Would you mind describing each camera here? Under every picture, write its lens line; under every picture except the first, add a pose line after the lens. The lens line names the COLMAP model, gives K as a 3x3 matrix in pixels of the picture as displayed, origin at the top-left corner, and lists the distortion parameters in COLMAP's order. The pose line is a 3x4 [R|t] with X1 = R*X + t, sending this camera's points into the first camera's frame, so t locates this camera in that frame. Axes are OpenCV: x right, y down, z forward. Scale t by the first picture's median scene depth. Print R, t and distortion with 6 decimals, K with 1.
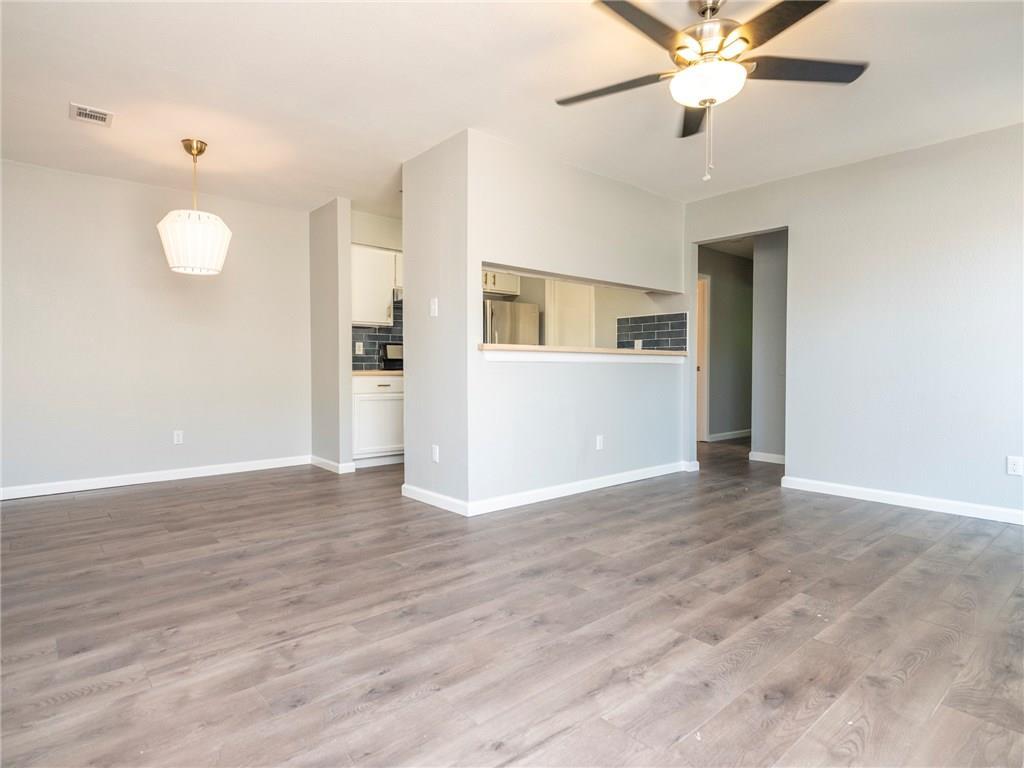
lens RADIAL K [[555.9, 0, 537.4], [0, 555.9, 377.6], [0, 0, 1]] dist [-0.000989, -0.000075]
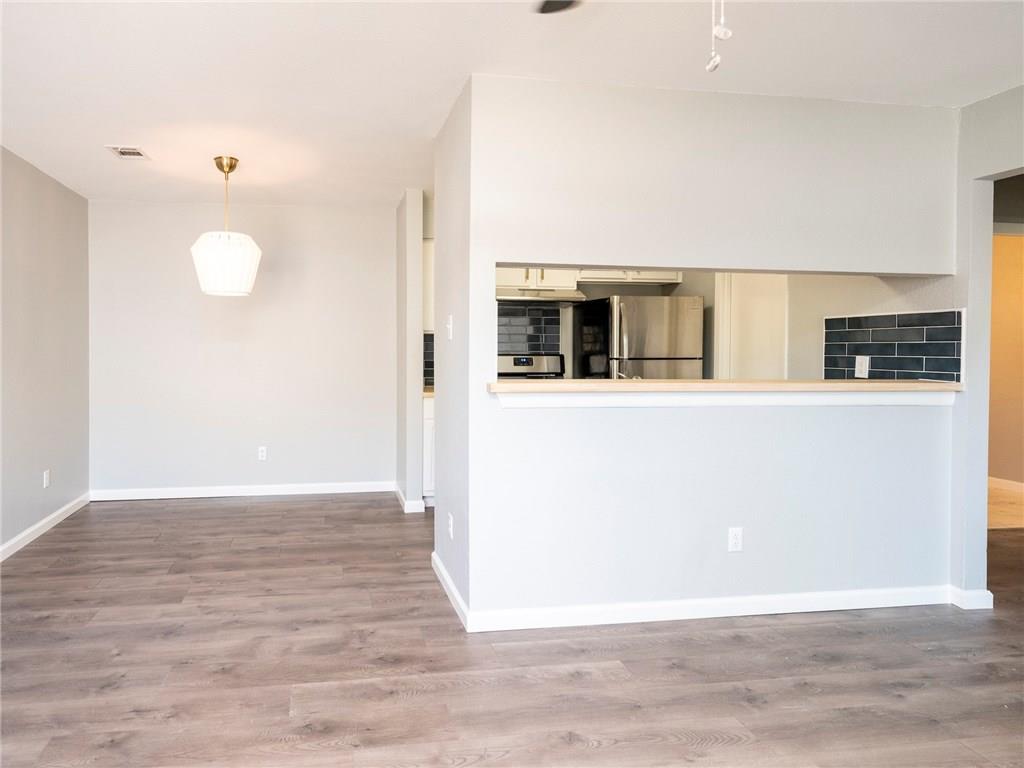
lens RADIAL K [[569.6, 0, 512.1], [0, 569.6, 331.3], [0, 0, 1]] dist [0.000480, -0.001612]
pose [[0.826941, 0.013541, -0.562125, 0.342254], [-0.020708, 0.999765, -0.006380, -0.132010], [0.561907, 0.016917, 0.827027, 0.472398]]
